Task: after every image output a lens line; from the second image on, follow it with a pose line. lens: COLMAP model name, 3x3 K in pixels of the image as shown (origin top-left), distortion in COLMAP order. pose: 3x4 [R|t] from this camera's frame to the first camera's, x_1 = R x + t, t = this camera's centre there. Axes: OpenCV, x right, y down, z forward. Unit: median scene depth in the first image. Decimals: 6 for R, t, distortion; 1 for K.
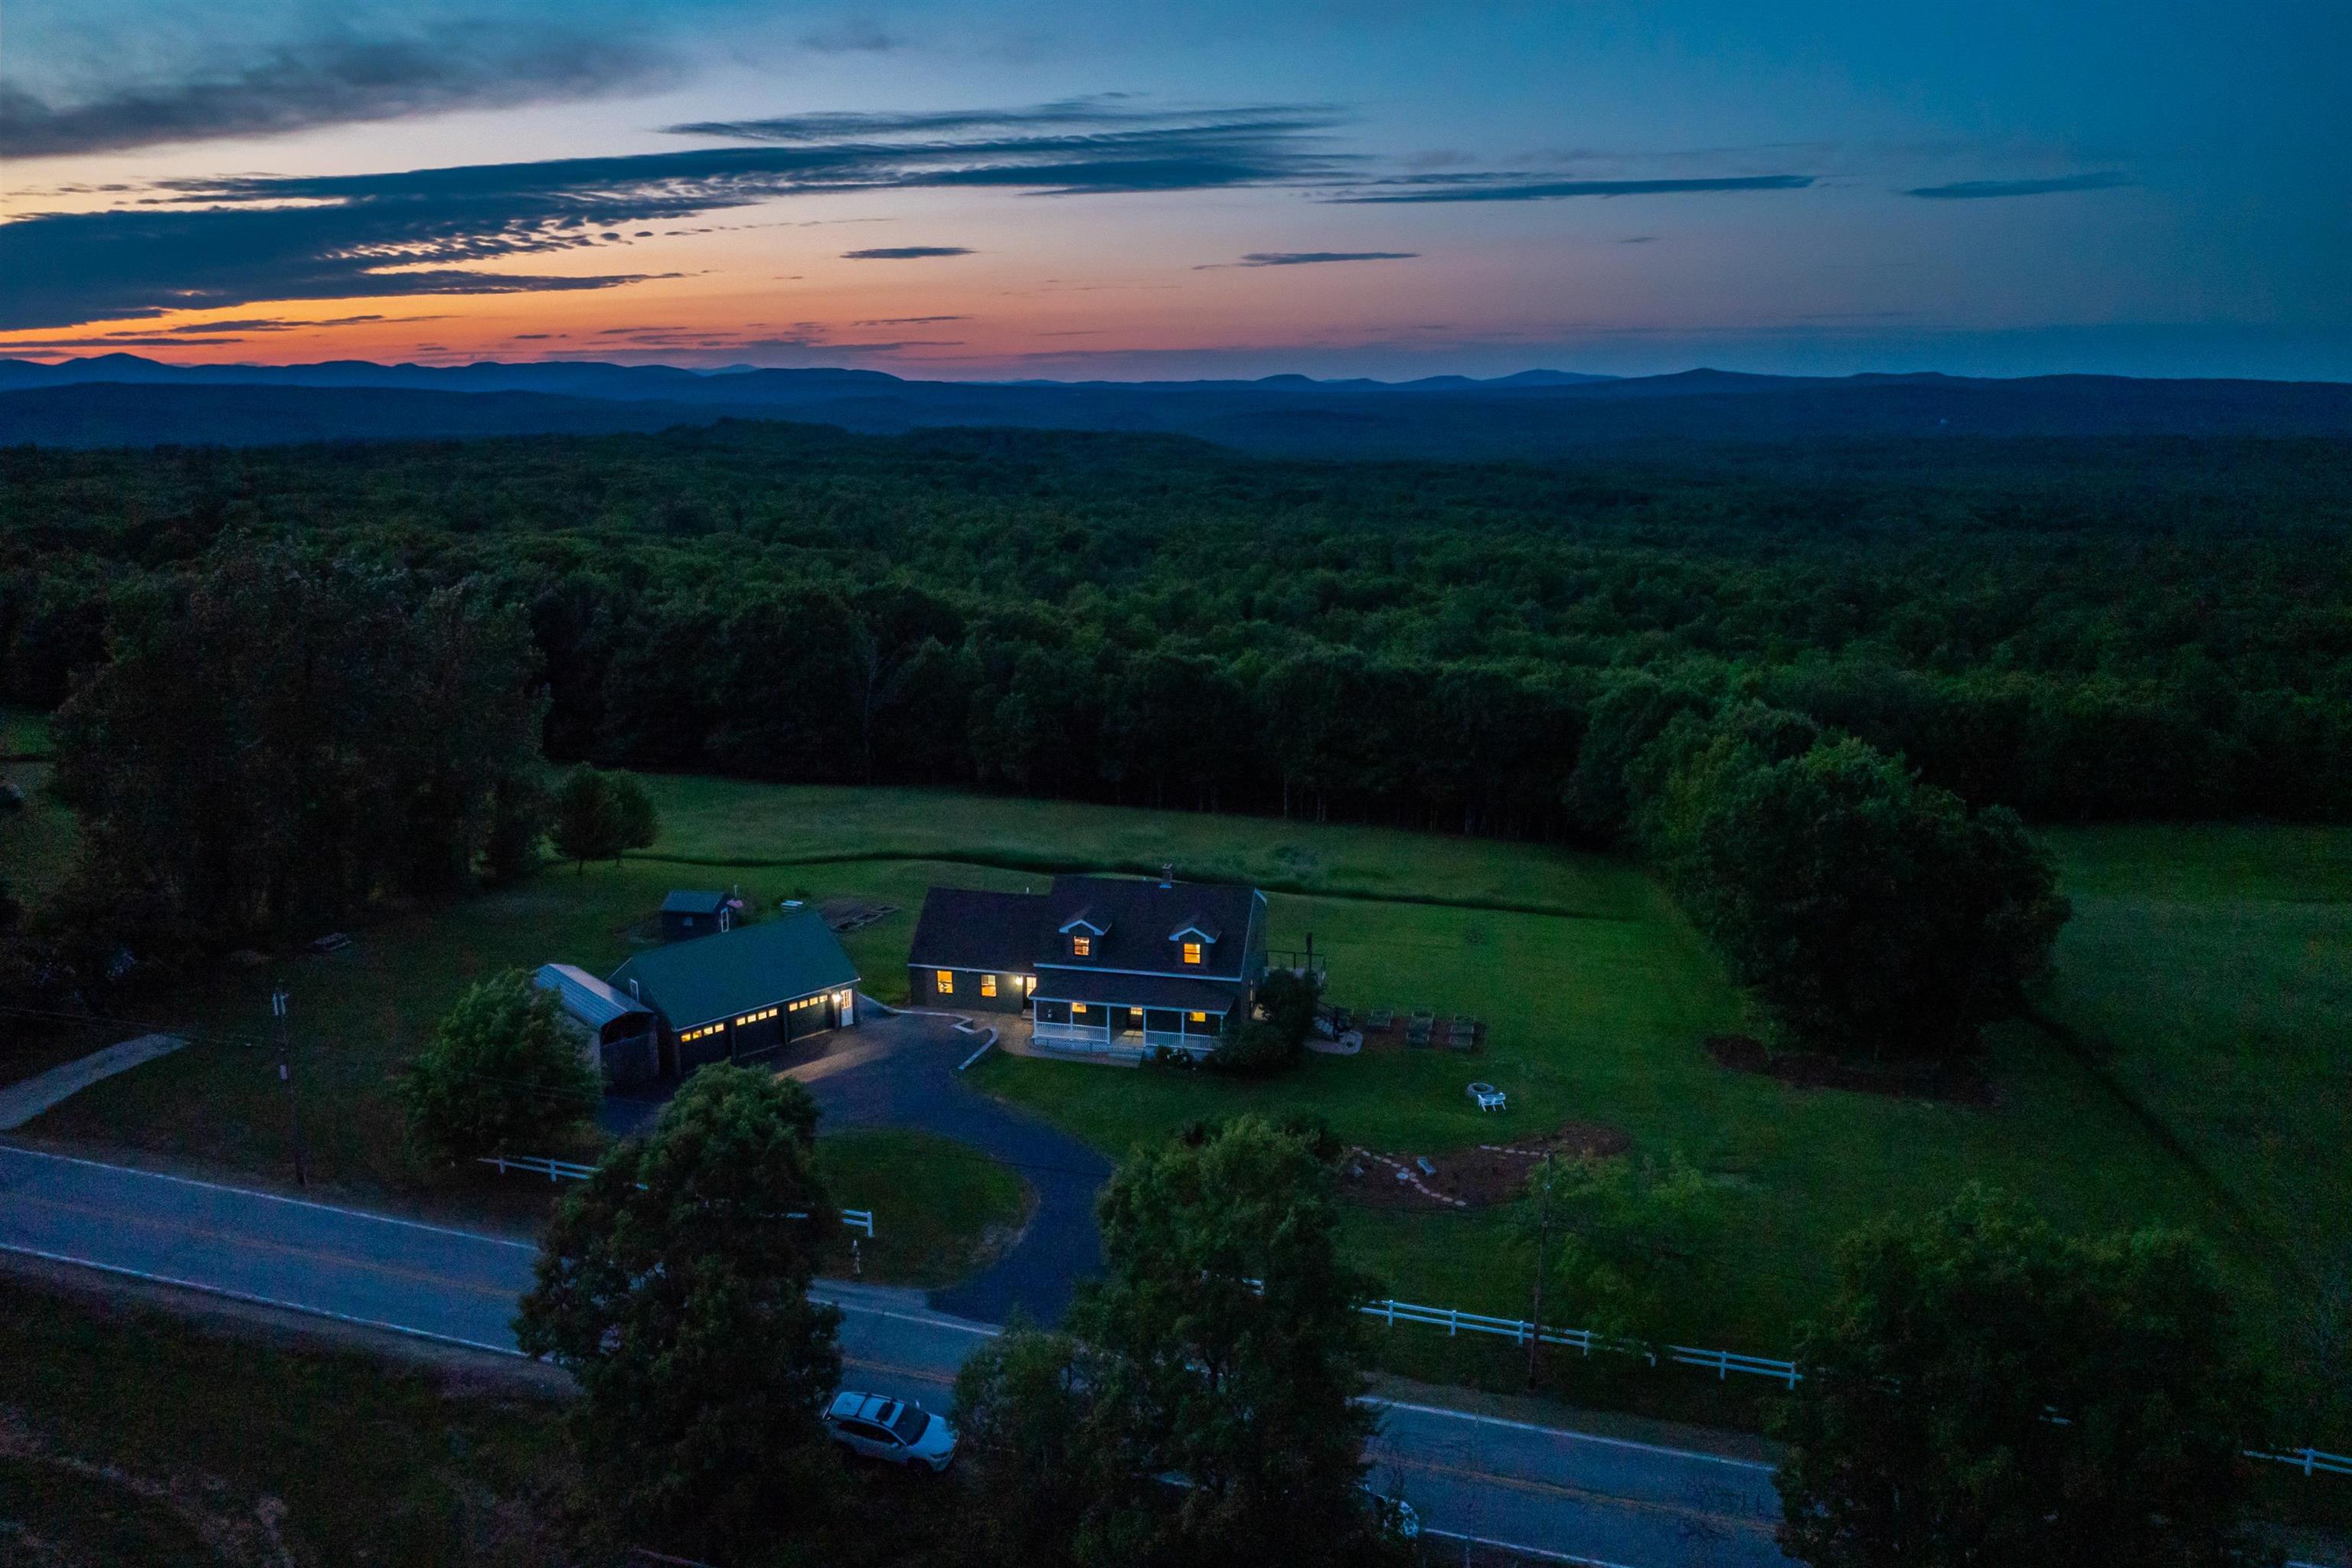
lens RADIAL K [[1647.5, 0, 1181.5], [0, 1647.5, 790.9], [0, 0, 1]] dist [-0.034981, 0.002540]
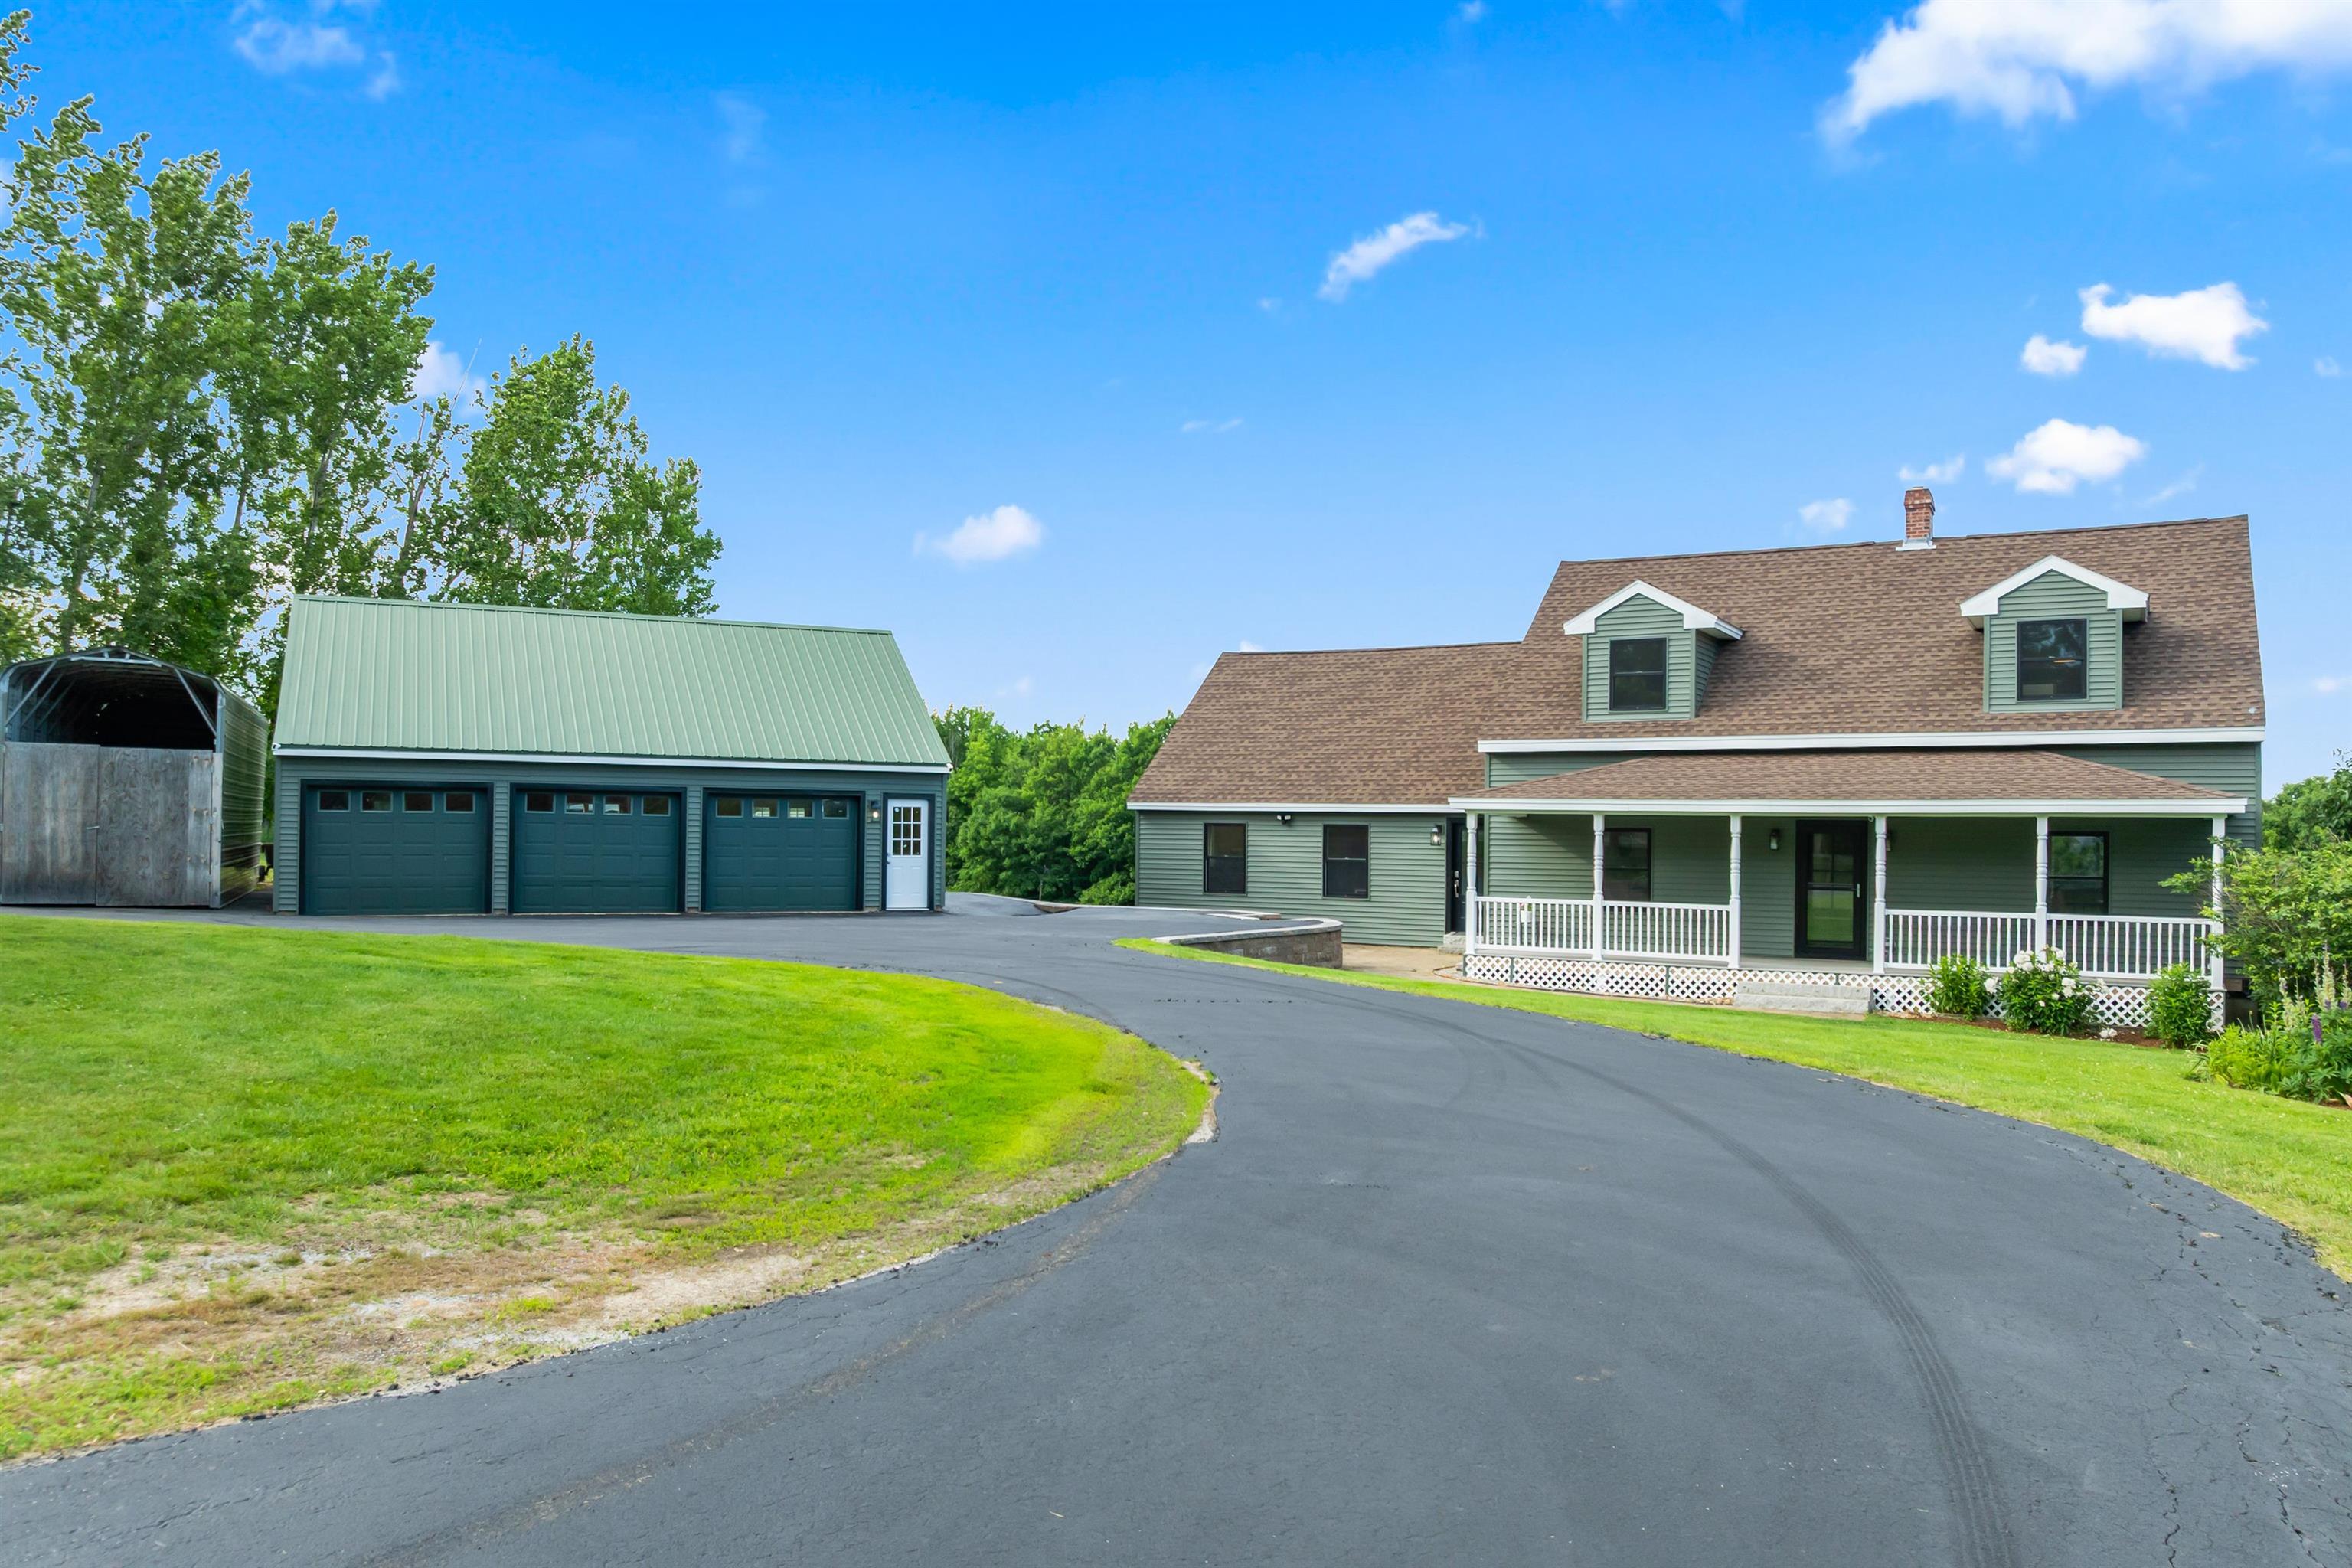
lens RADIAL K [[1665.3, 0, 1194.1], [0, 1665.3, 822.6], [0, 0, 1]] dist [-0.039276, -0.000171]
pose [[0.950319, 0.004855, -0.311239, -0.022970], [-0.080803, 0.969450, -0.231597, 0.104449], [0.300606, 0.245240, 0.921680, 0.370948]]
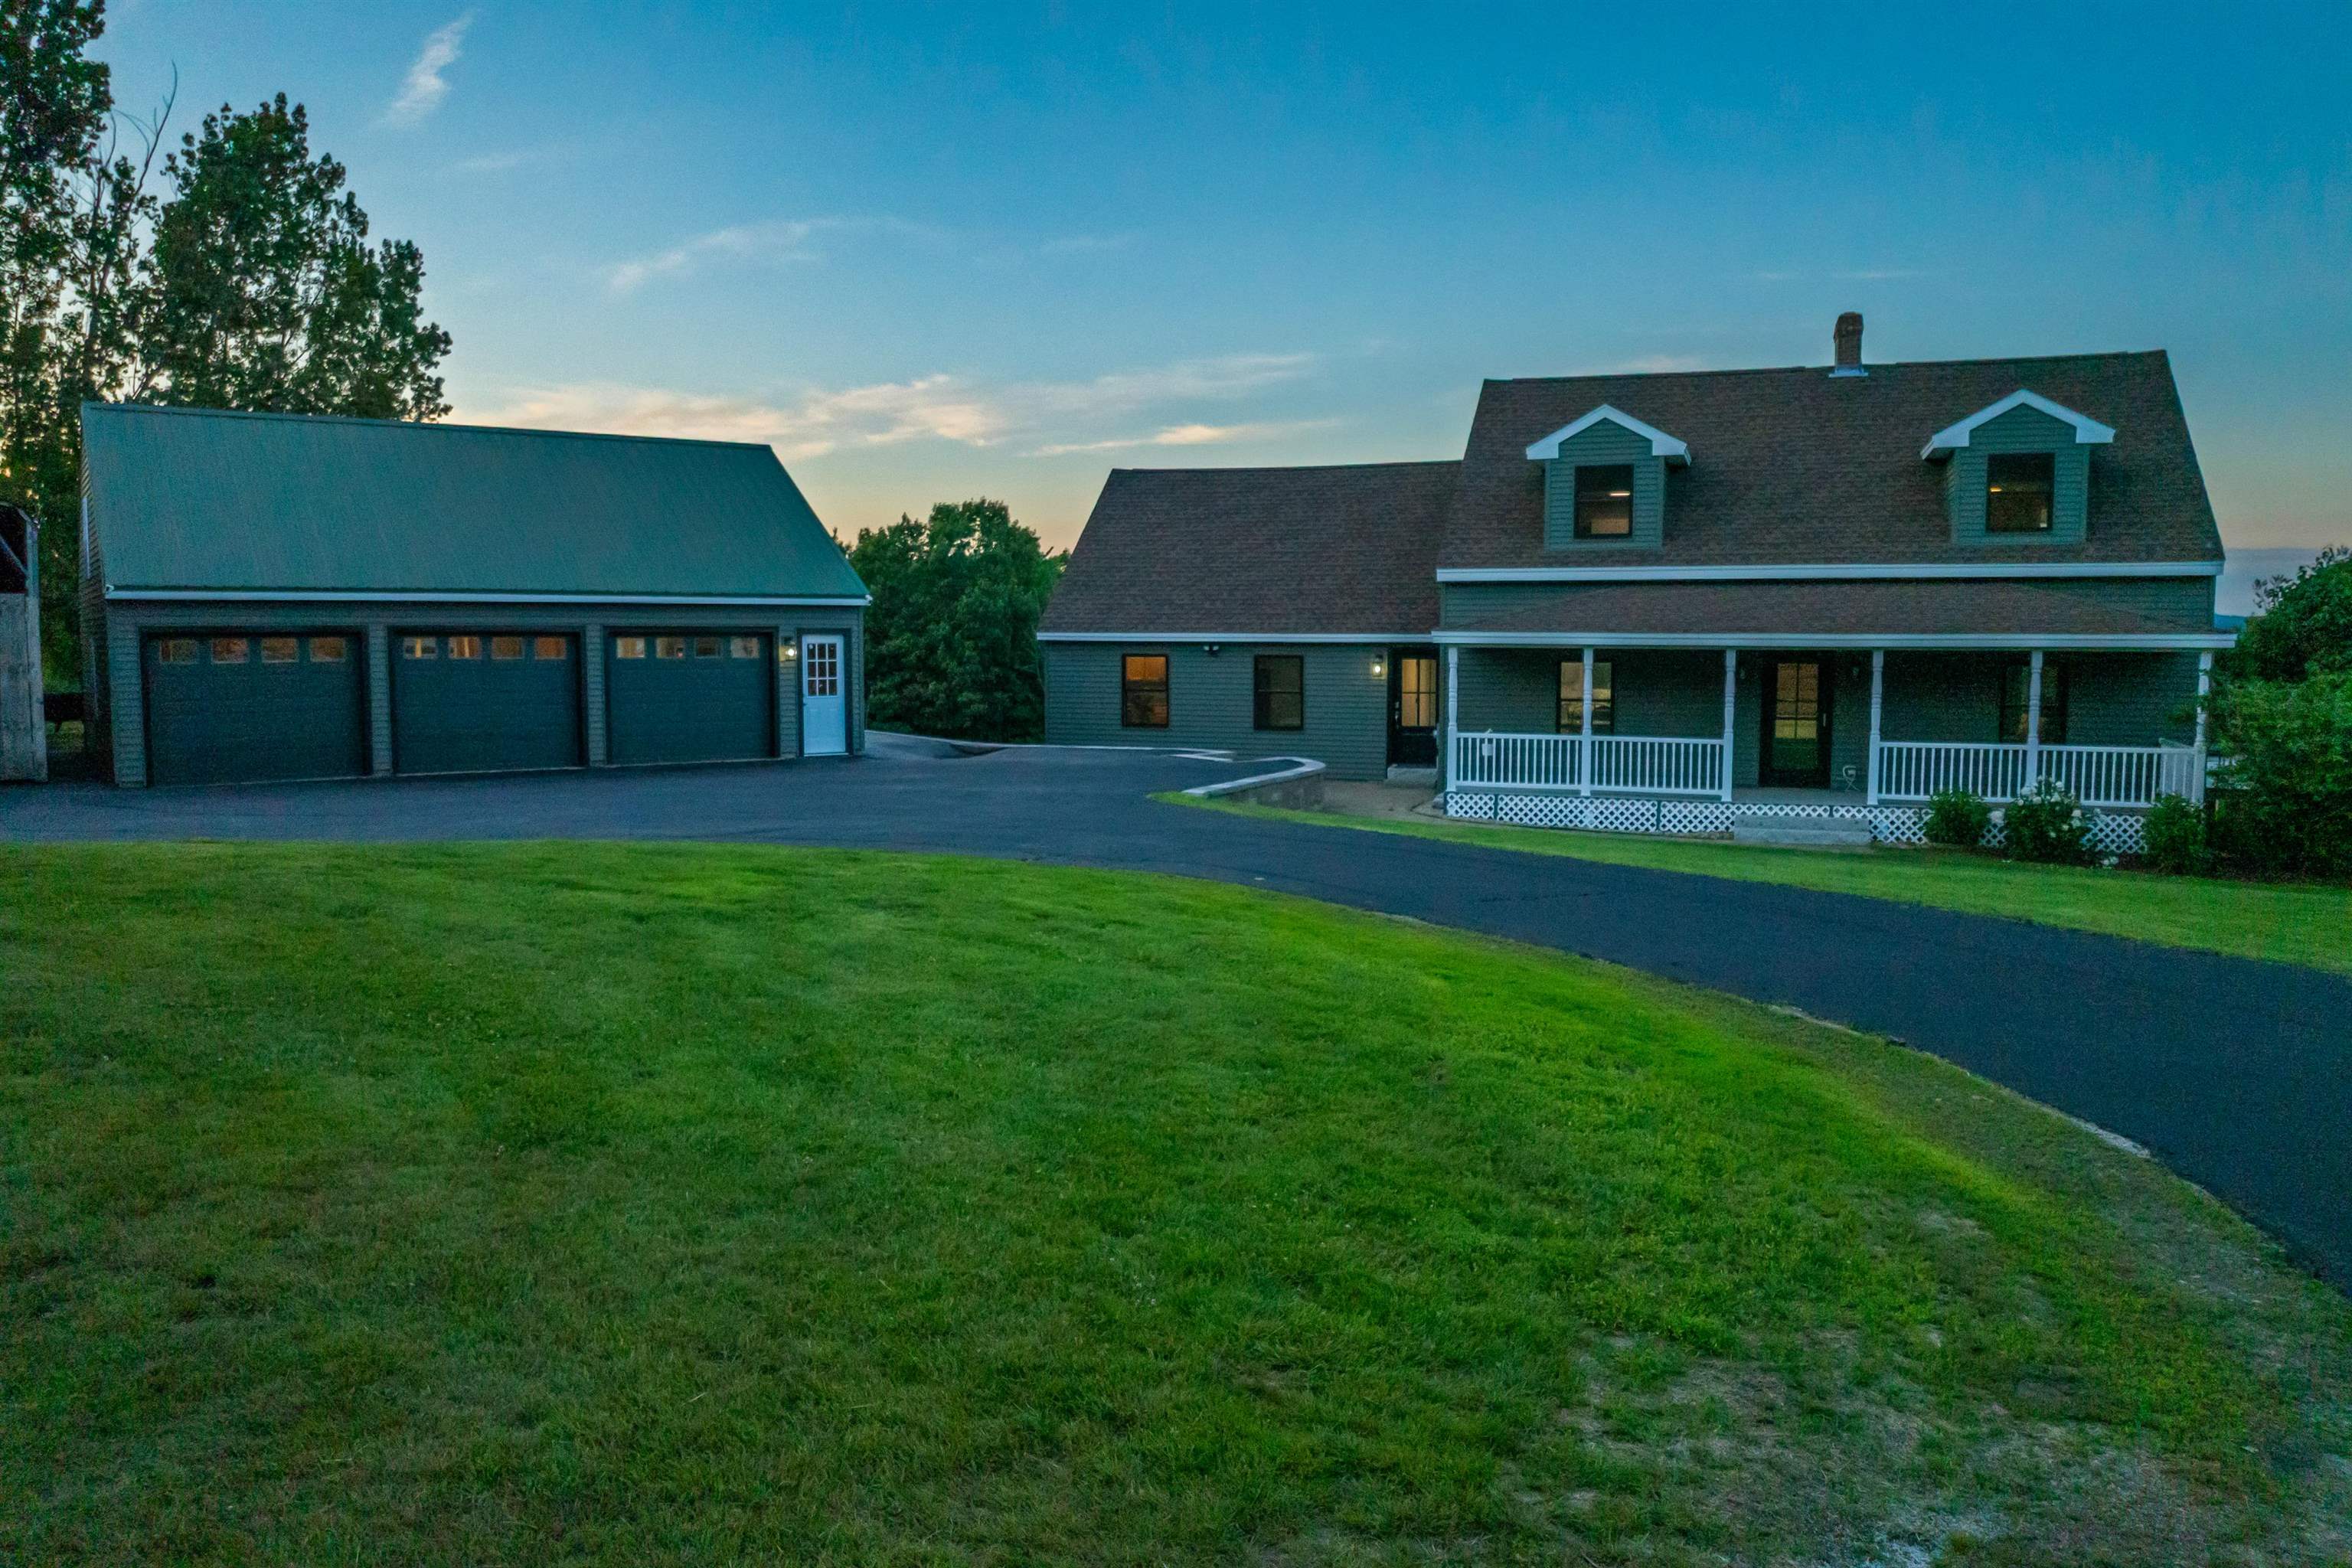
lens RADIAL K [[1647.5, 0, 1181.5], [0, 1647.5, 790.9], [0, 0, 1]] dist [-0.034981, 0.002540]
pose [[0.990901, 0.008567, -0.134322, -0.050795], [-0.028010, 0.989249, -0.143535, 0.100609], [0.131648, 0.145991, 0.980487, 0.373975]]
